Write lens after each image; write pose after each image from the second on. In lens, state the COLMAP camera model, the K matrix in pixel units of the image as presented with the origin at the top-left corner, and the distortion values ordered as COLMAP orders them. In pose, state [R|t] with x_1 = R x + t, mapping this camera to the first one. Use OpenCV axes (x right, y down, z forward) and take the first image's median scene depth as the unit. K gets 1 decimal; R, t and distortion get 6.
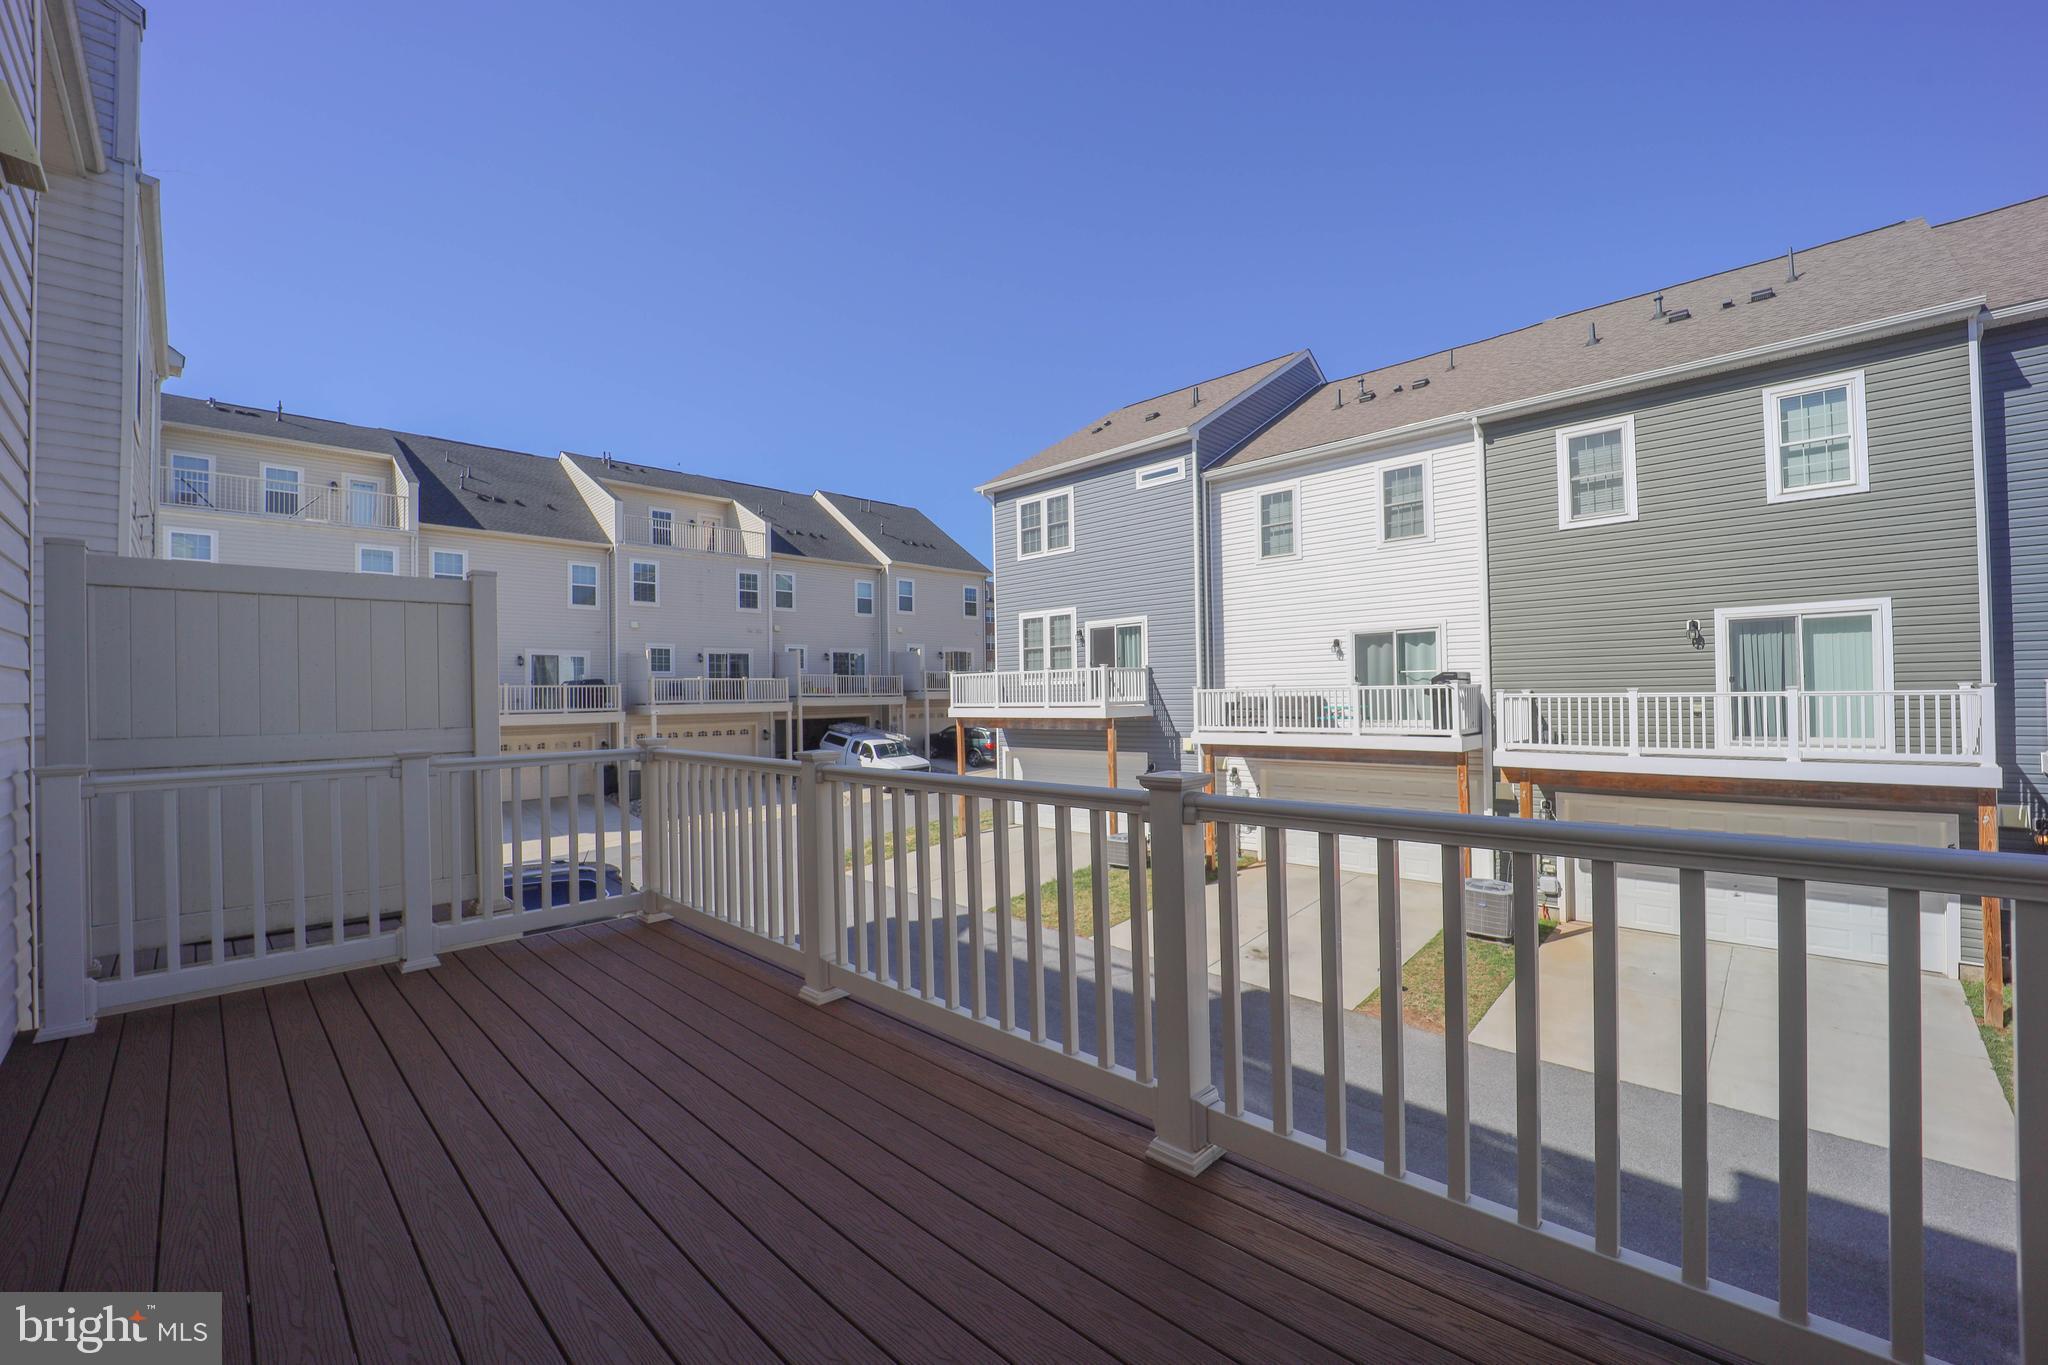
lens RADIAL K [[835.5, 0, 1029.2], [0, 835.5, 684.4], [0, 0, 1]] dist [-0.018746, -0.000170]
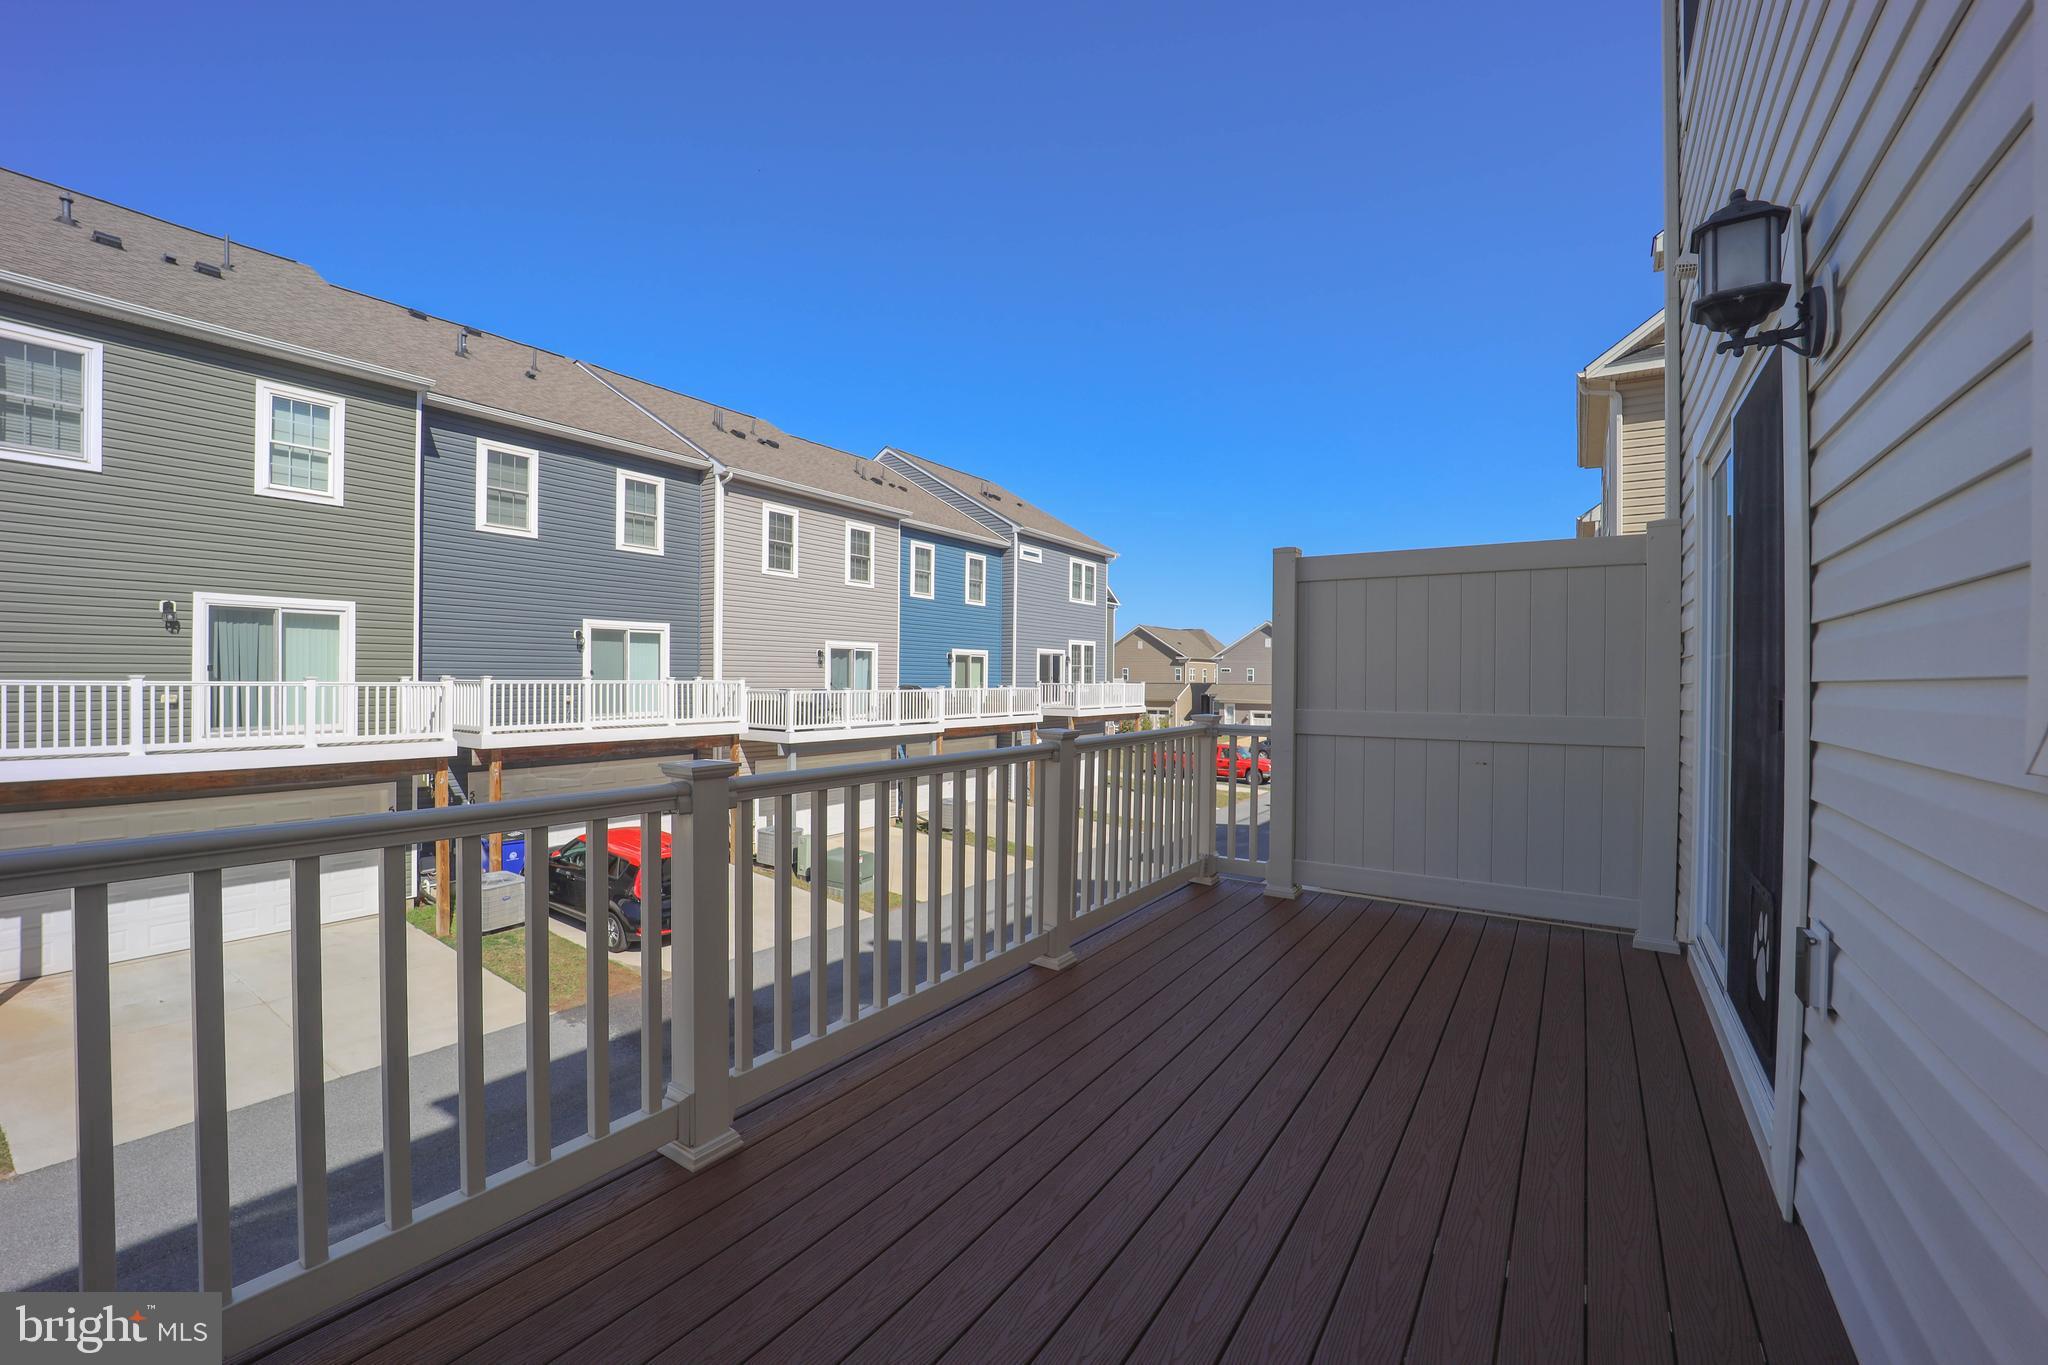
lens RADIAL K [[860.4, 0, 1032.0], [0, 860.4, 685.9], [0, 0, 1]] dist [-0.030533, -0.000060]
pose [[-0.211683, 0.008494, 0.977301, -0.296383], [-0.019369, 0.999729, -0.012884, 0.008742], [-0.977146, -0.021657, -0.211461, 0.285677]]
